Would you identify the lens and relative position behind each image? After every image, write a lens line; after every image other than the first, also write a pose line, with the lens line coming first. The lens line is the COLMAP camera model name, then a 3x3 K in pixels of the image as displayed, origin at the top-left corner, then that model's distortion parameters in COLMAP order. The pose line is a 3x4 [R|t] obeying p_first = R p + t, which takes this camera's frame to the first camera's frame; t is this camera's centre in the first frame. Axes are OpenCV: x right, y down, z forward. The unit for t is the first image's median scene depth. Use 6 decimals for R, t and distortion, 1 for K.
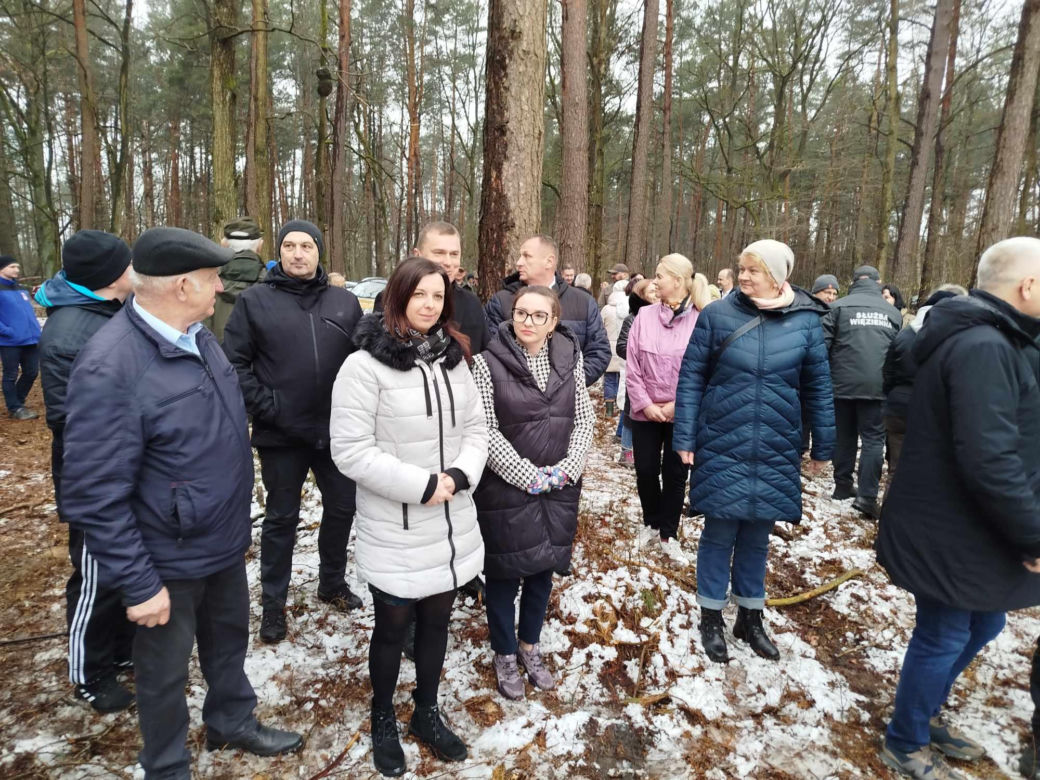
lens RADIAL K [[731.1, 0, 520.5], [0, 731.1, 393.5], [0, 0, 1]] dist [0.003630, -0.009669]
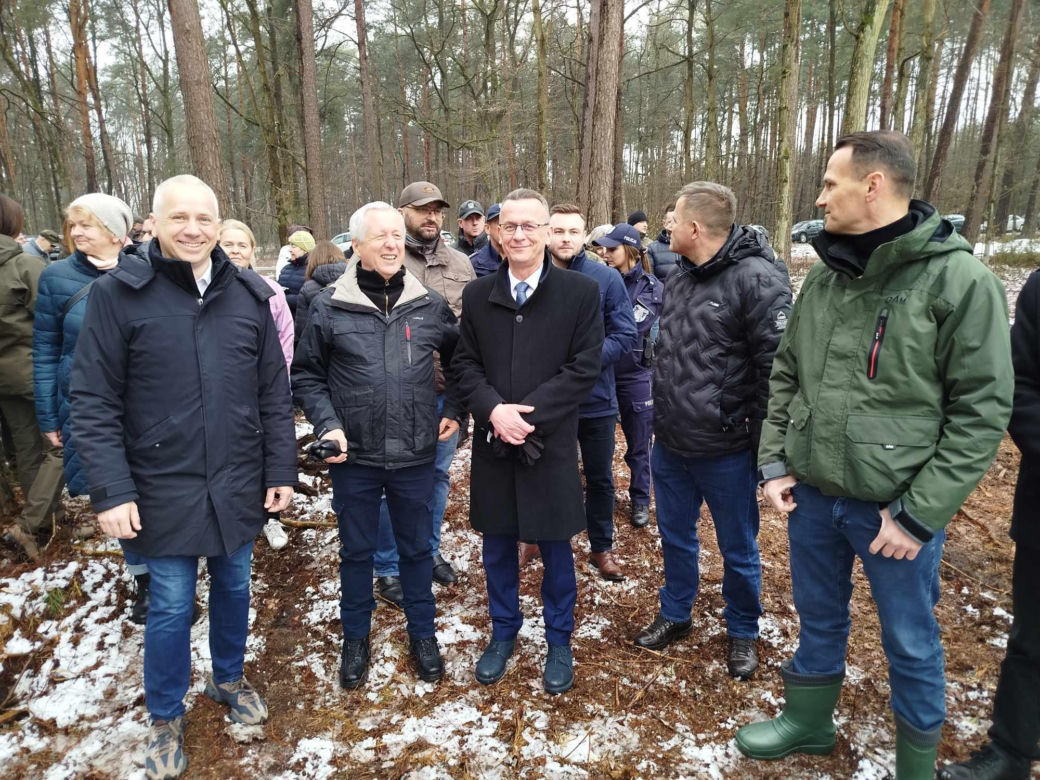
lens RADIAL K [[740.0, 0, 525.6], [0, 740.0, 387.6], [0, 0, 1]] dist [-0.000026, -0.010019]
pose [[0.942608, -0.120899, 0.311246, 0.477151], [0.100734, 0.991681, 0.080131, 0.008860], [-0.318344, -0.044179, 0.946945, -0.031030]]
